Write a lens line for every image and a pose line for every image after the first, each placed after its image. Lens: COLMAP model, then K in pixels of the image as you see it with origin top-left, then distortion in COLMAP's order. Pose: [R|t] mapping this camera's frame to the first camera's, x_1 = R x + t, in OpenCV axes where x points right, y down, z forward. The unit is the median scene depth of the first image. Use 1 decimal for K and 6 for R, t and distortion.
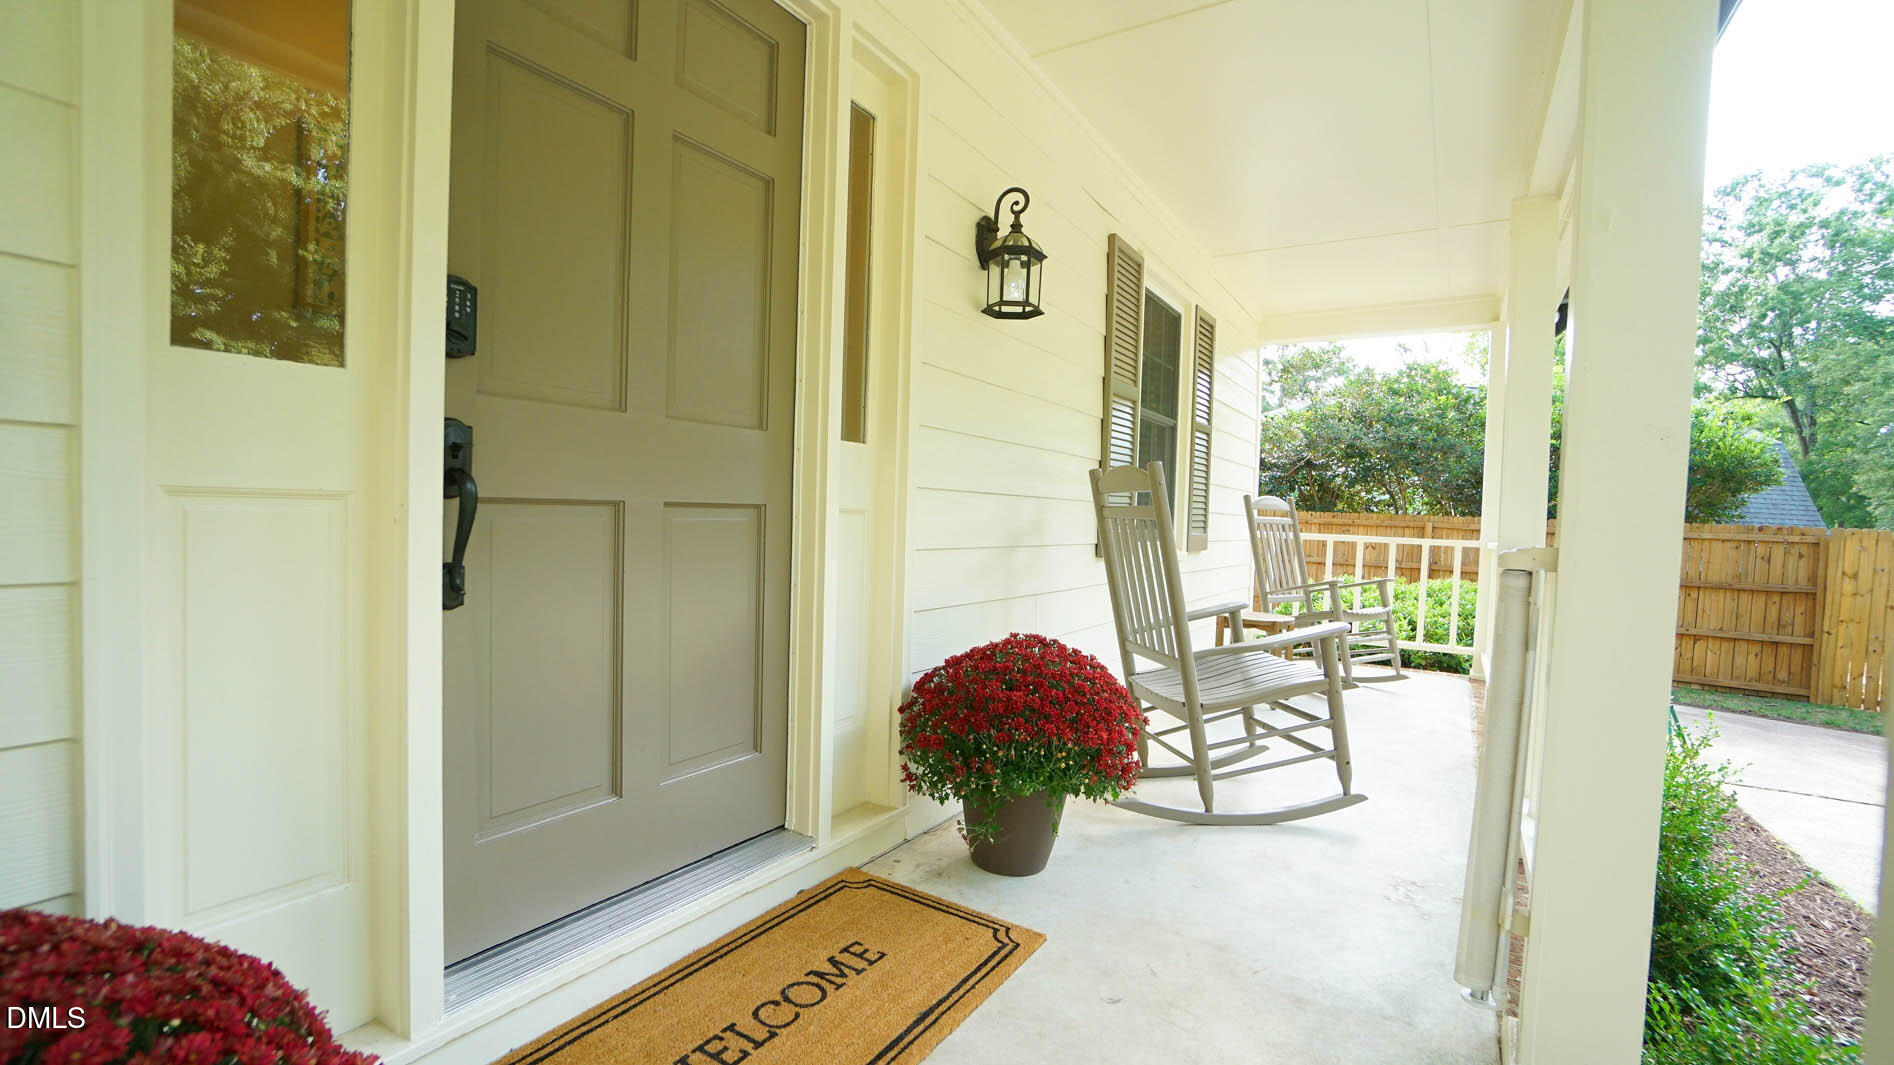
lens RADIAL K [[832.6, 0, 943.2], [0, 832.6, 537.4], [0, 0, 1]] dist [-0.061732, 0.022366]
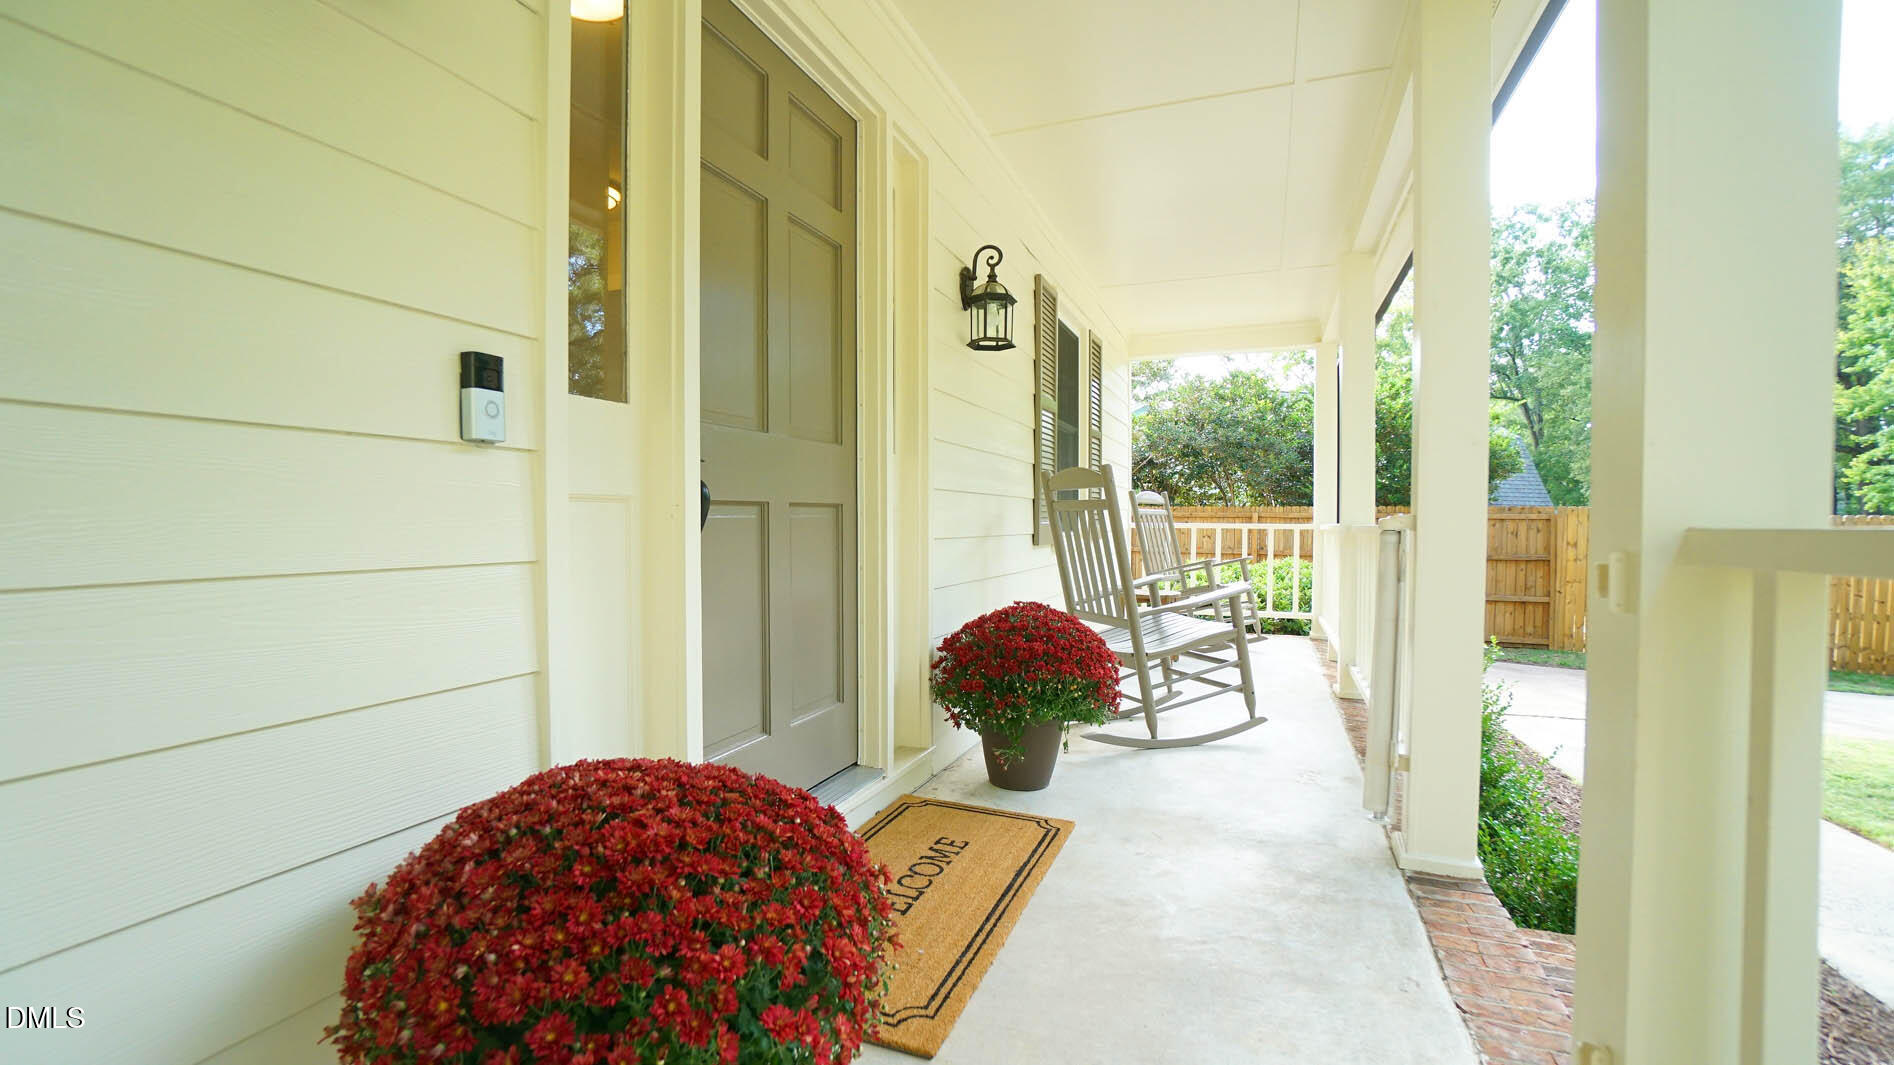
lens RADIAL K [[836.3, 0, 929.5], [0, 836.3, 534.9], [0, 0, 1]] dist [-0.071743, 0.026518]
pose [[0.983451, -0.035275, 0.177708, -0.136510], [0.037031, 0.999292, -0.006574, 0.008889], [-0.177351, 0.013046, 0.984061, -0.117148]]
